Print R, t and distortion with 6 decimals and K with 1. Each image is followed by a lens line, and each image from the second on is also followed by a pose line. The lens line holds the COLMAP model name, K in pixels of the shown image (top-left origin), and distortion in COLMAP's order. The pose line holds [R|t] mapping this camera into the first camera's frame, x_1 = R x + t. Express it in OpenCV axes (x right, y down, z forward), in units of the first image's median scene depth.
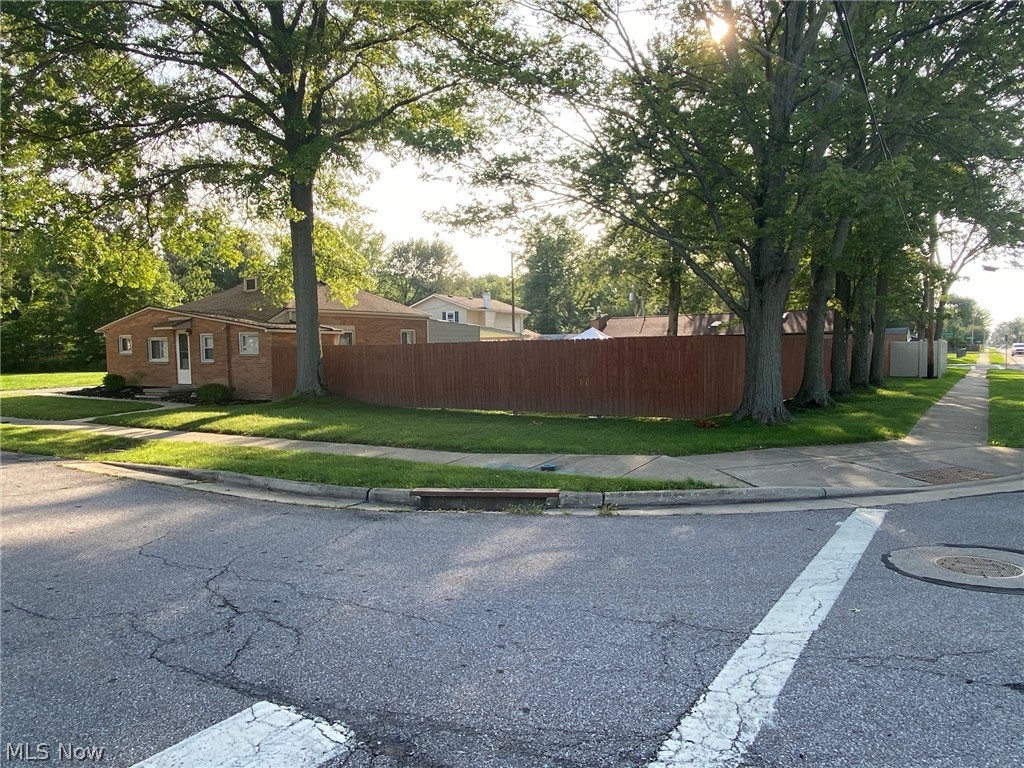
lens RADIAL K [[721.1, 0, 512.0], [0, 721.1, 384.0], [0, 0, 1]] dist [-0.002972, -0.001366]
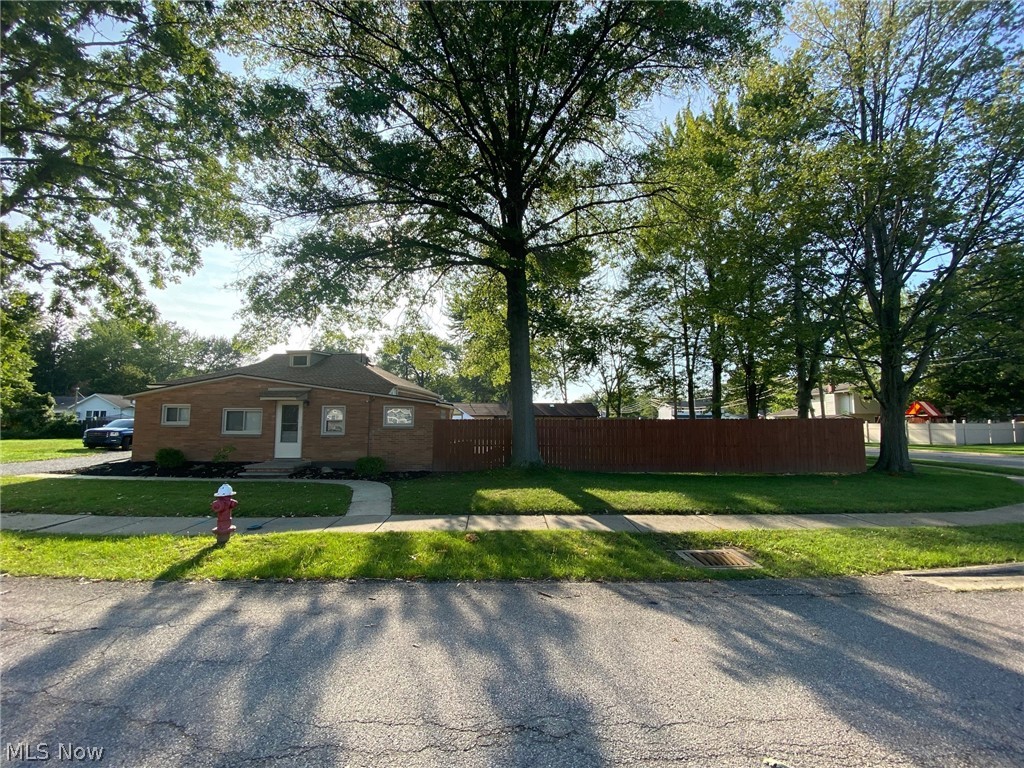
lens RADIAL K [[415.4, 0, 512.0], [0, 415.4, 384.0], [0, 0, 1]] dist [0.022242, -0.019229]
pose [[0.838229, 0.059109, 0.542106, -0.520789], [0.015319, 0.991163, -0.131760, -0.019554], [-0.545103, 0.118750, 0.829916, 0.378779]]
